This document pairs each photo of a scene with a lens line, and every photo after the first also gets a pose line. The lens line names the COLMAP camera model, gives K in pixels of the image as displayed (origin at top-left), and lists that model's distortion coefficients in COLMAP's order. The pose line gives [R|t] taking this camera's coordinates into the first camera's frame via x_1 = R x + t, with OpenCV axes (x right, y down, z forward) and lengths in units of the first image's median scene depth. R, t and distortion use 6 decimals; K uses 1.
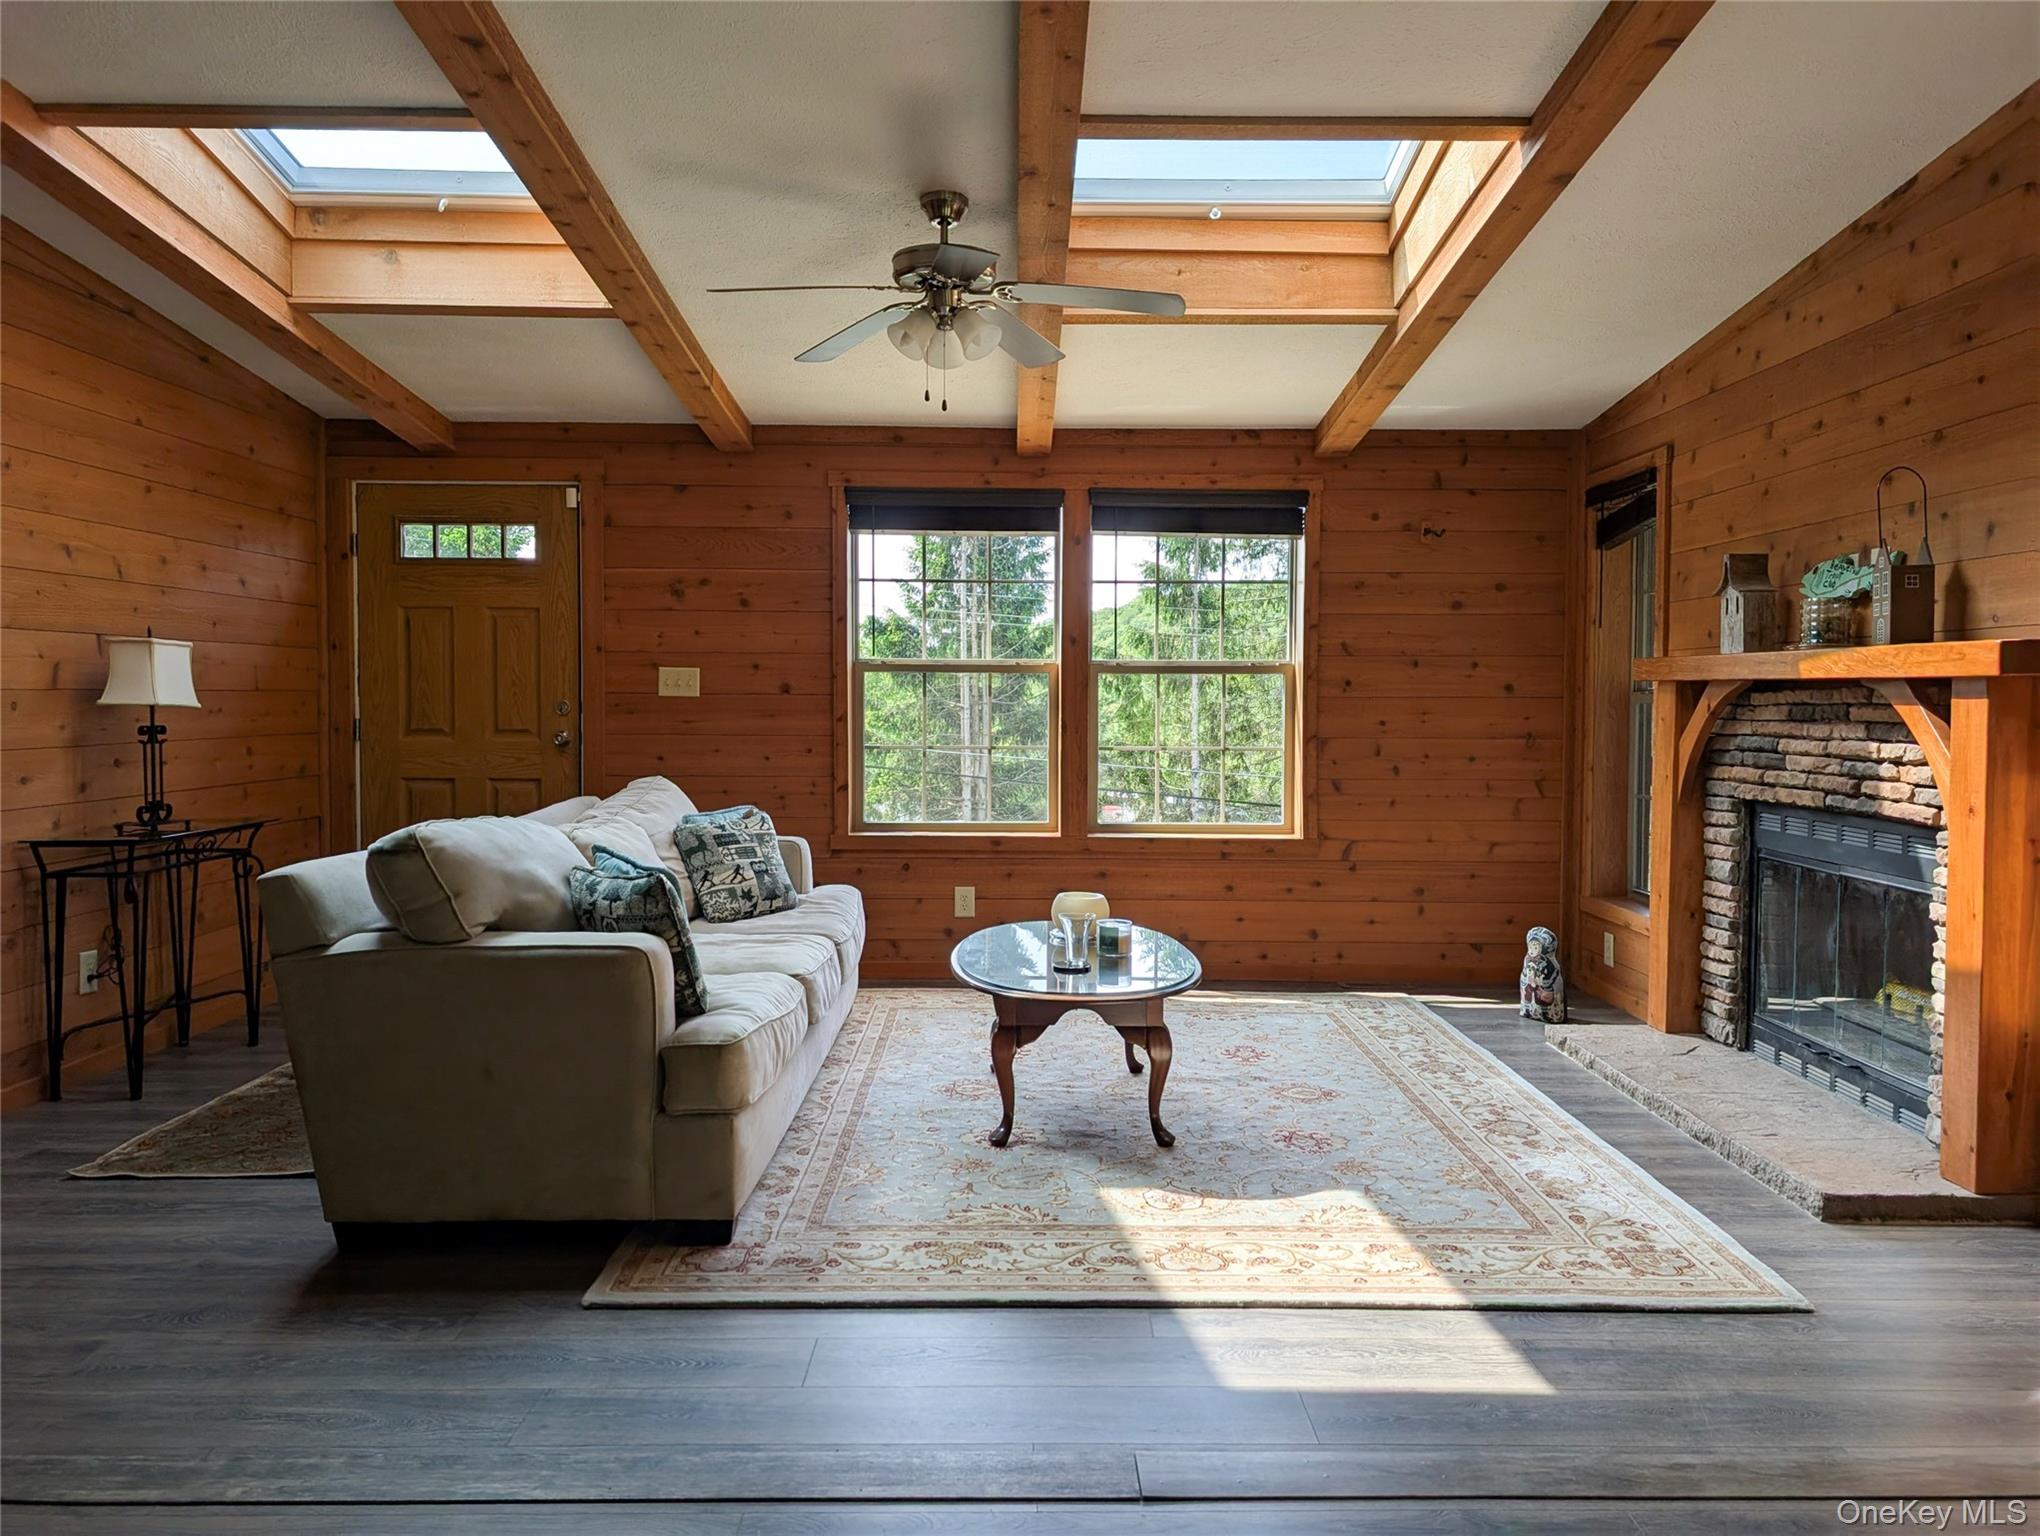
lens RADIAL K [[1452.7, 0, 1024.7], [0, 1452.7, 761.8], [0, 0, 1]] dist [0.022506, -0.030488]
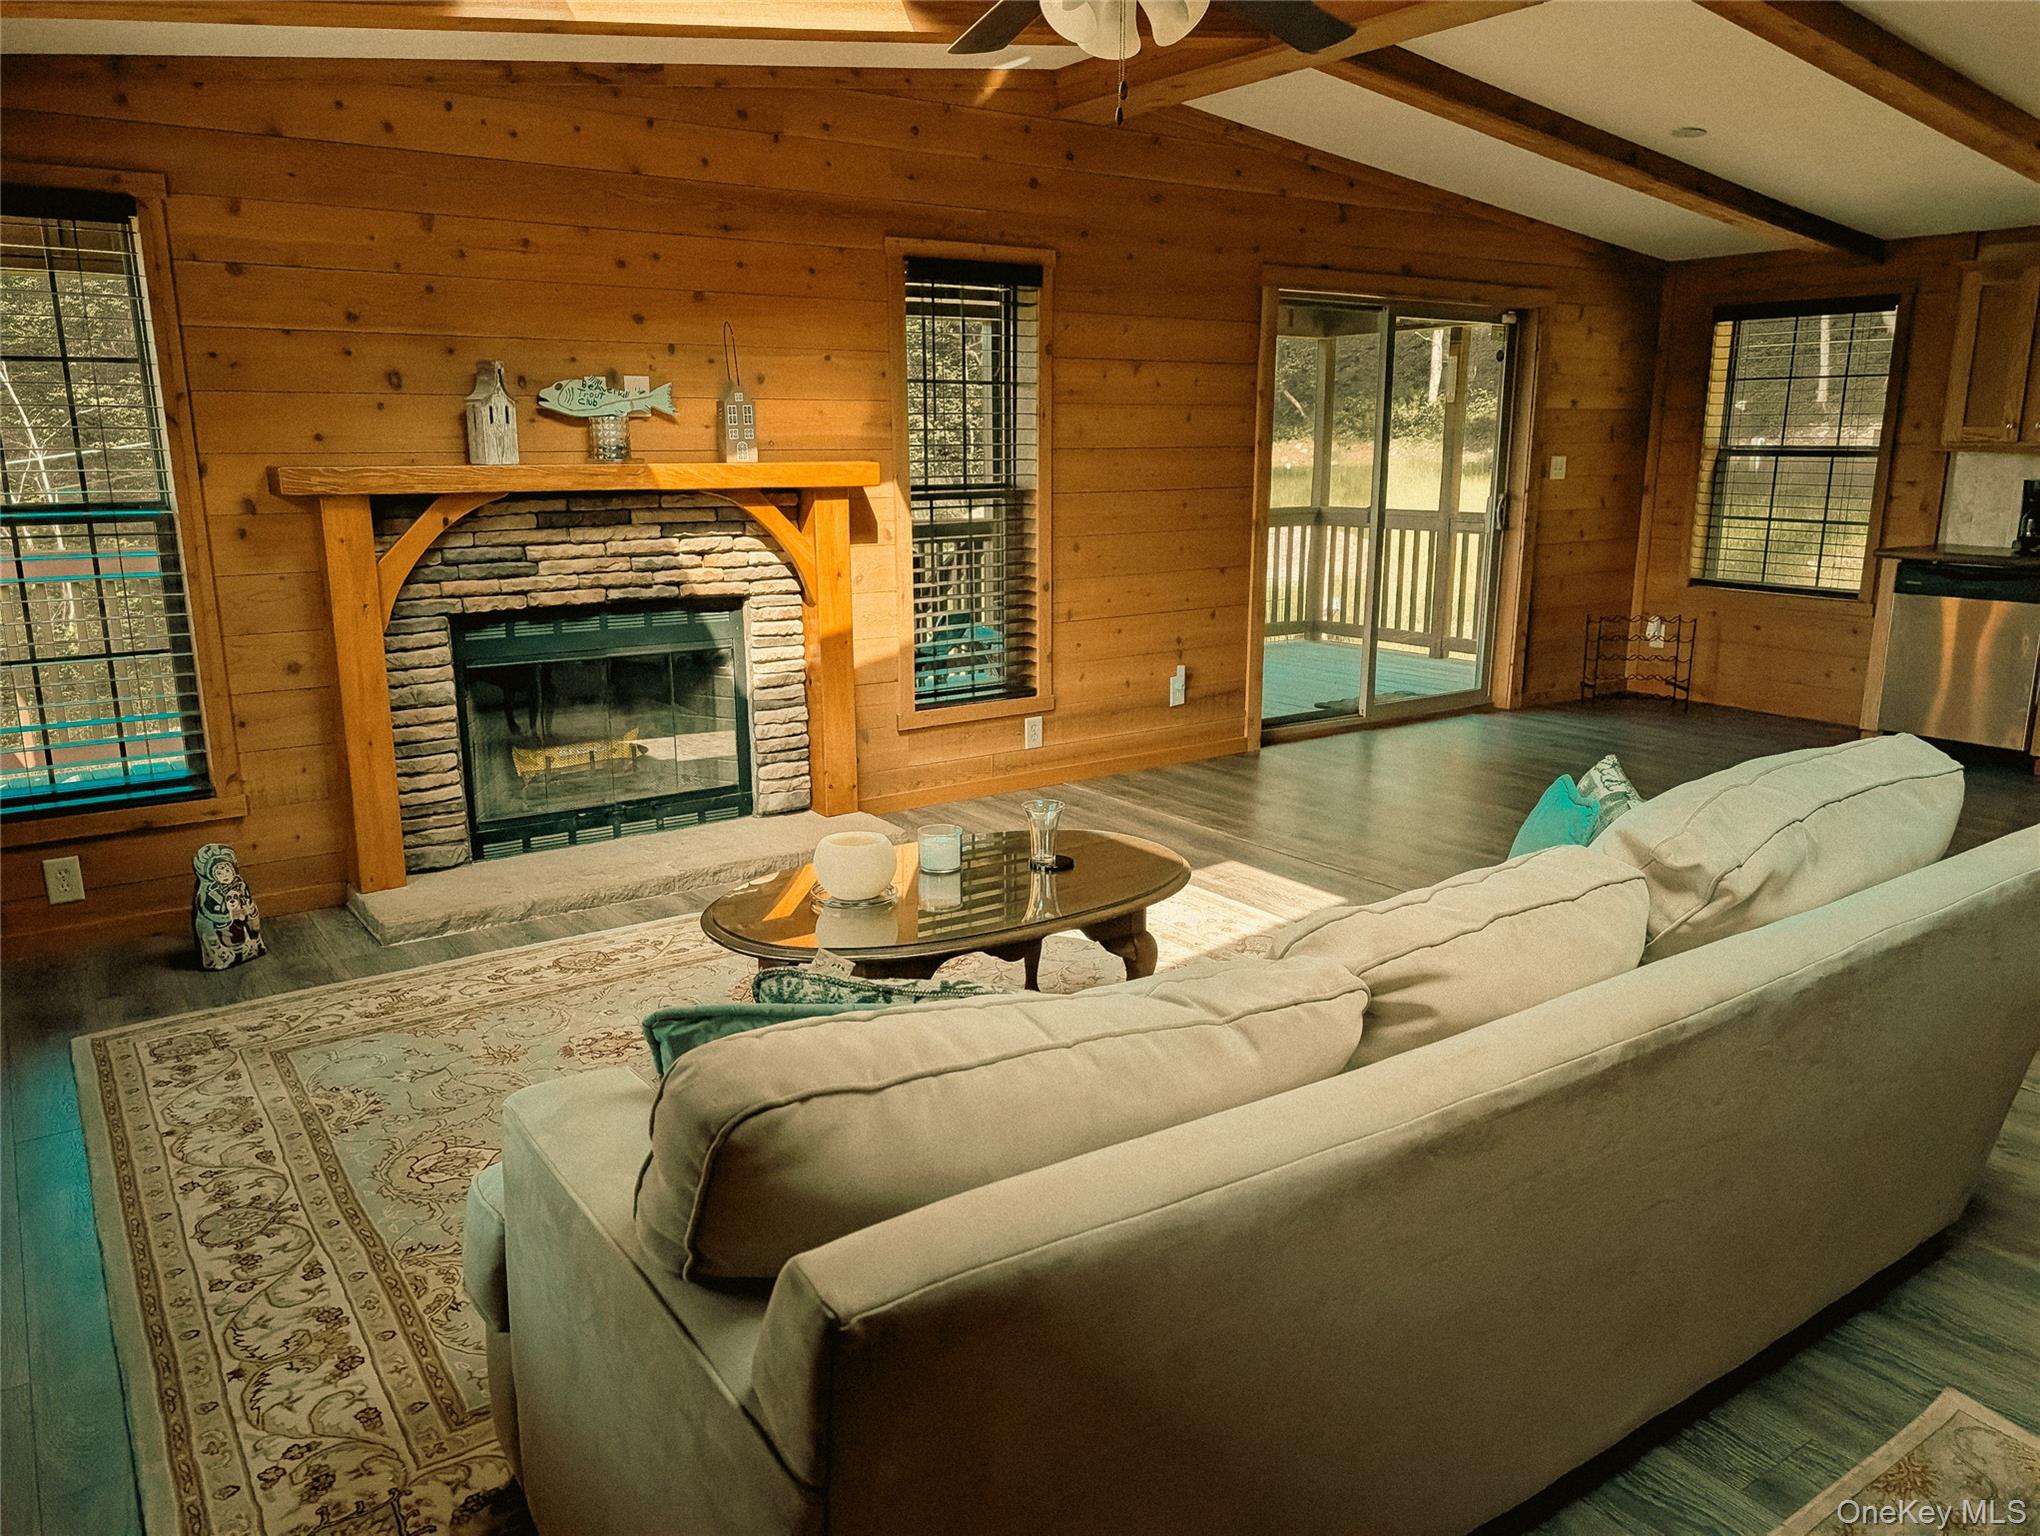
lens RADIAL K [[1452.7, 0, 1017.9], [0, 1452.7, 770.0], [0, 0, 1]] dist [0.022506, -0.030488]
pose [[-0.567392, -0.188494, 0.801584, -0.571852], [0.036740, 0.966684, 0.253323, -0.117009], [-0.822628, 0.173183, -0.541563, 1.349668]]
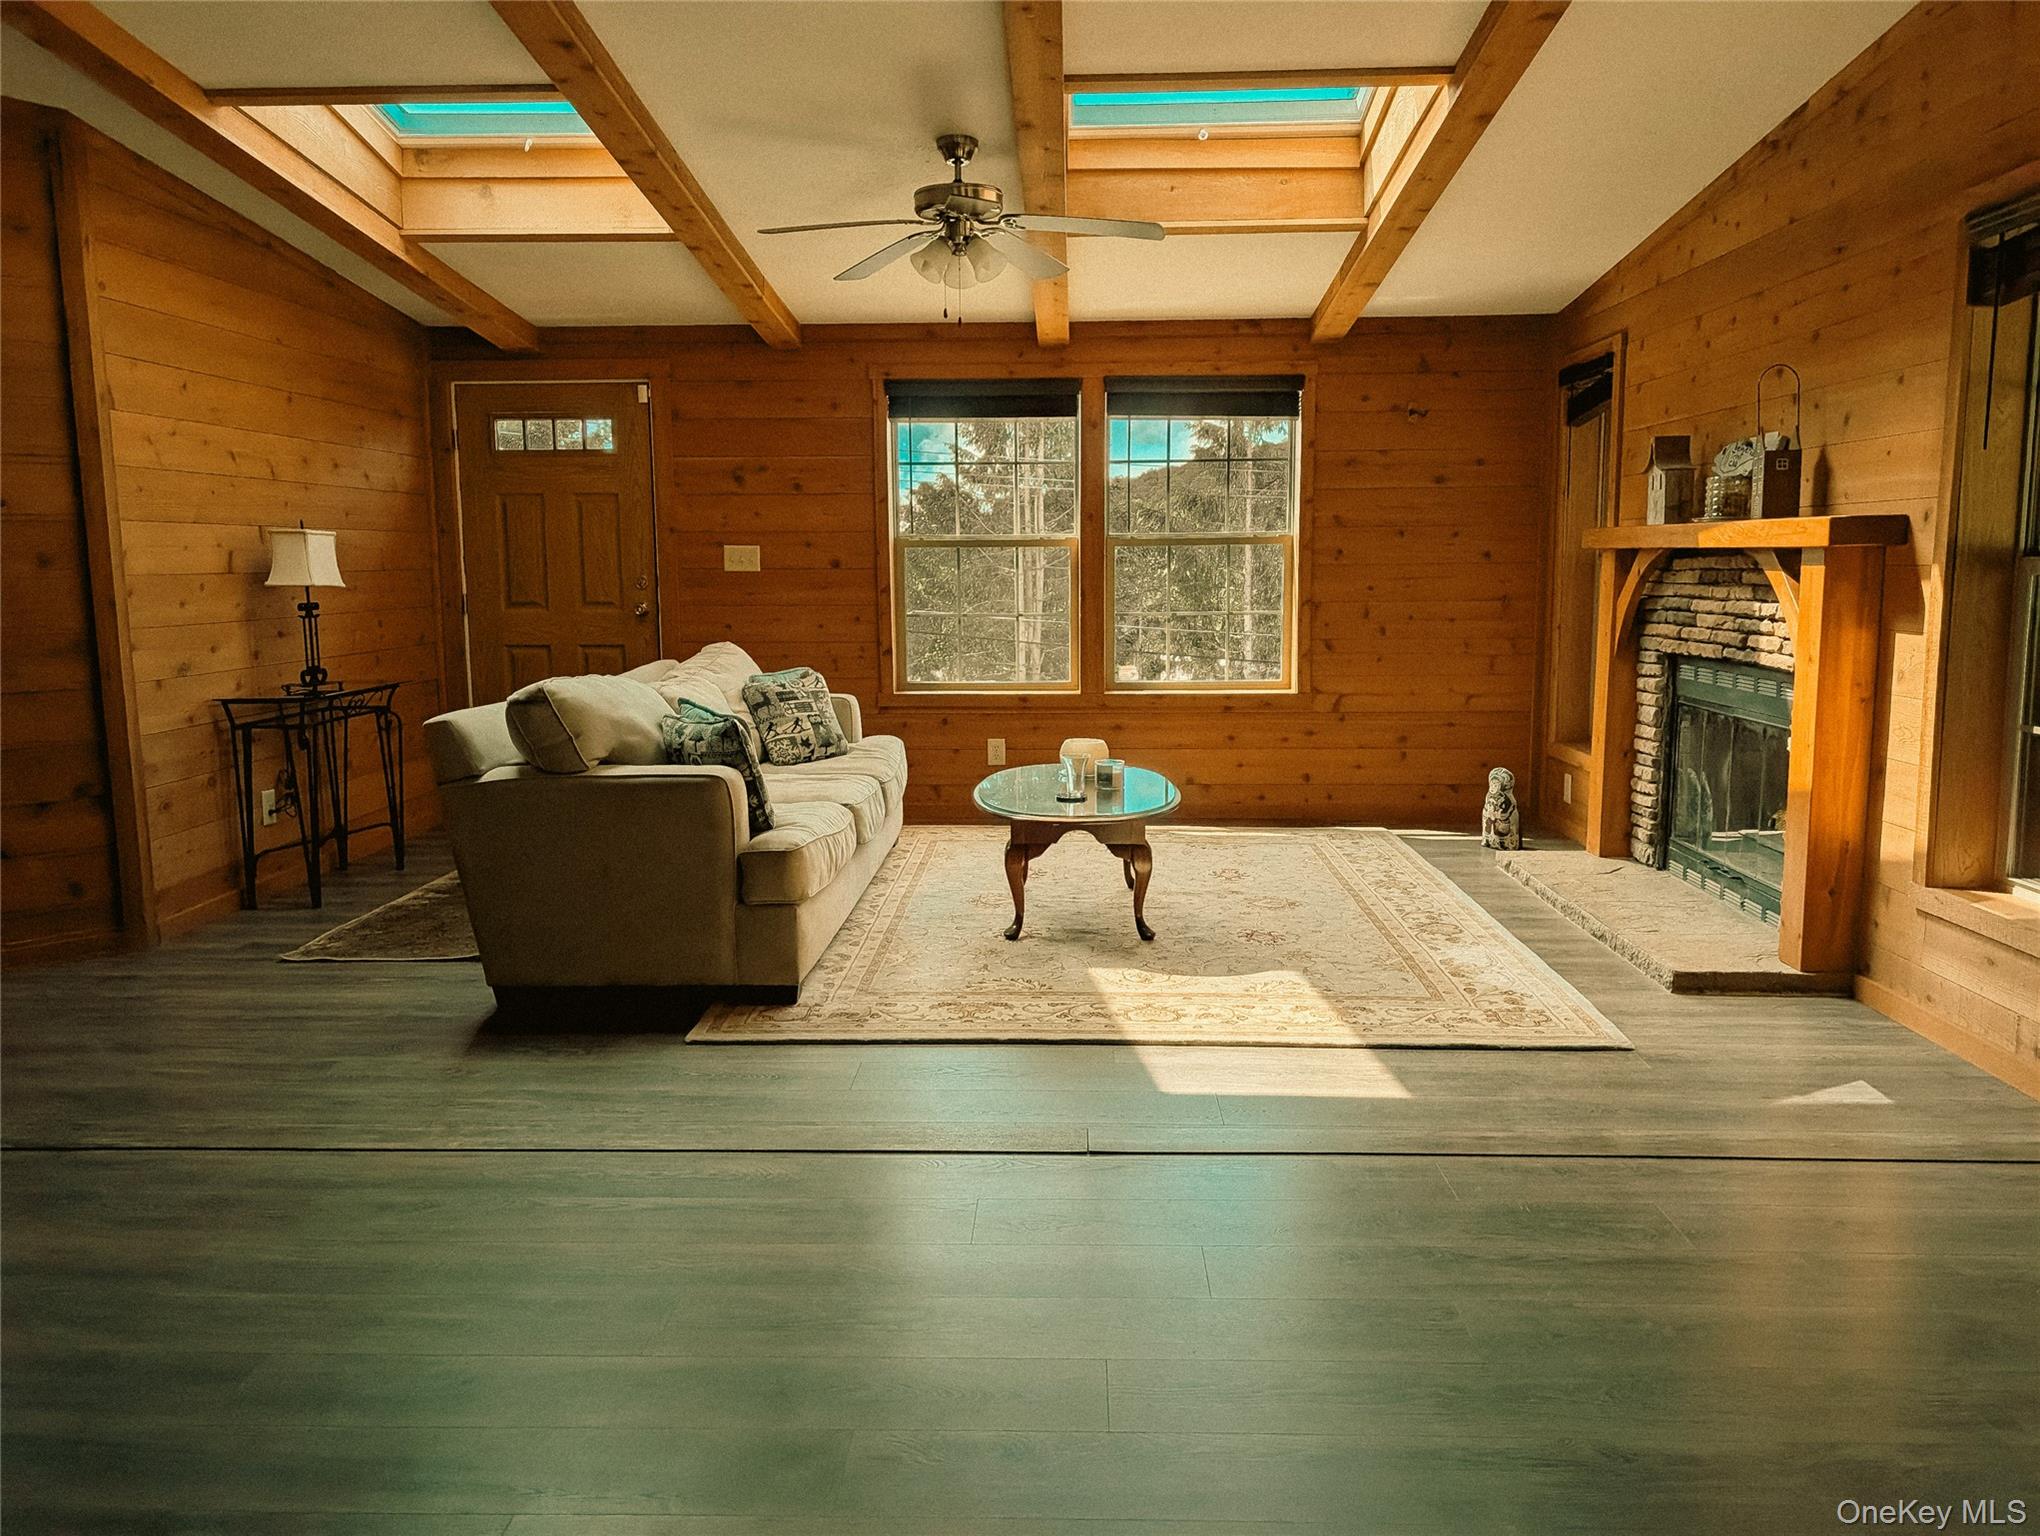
lens RADIAL K [[1452.7, 0, 1022.1], [0, 1452.7, 764.5], [0, 0, 1]] dist [0.022506, -0.030488]
pose [[0.999011, -0.005331, -0.044146, 0.040820], [0.009483, 0.995492, 0.094368, 0.000248], [0.043444, -0.094694, 0.994558, -0.184153]]
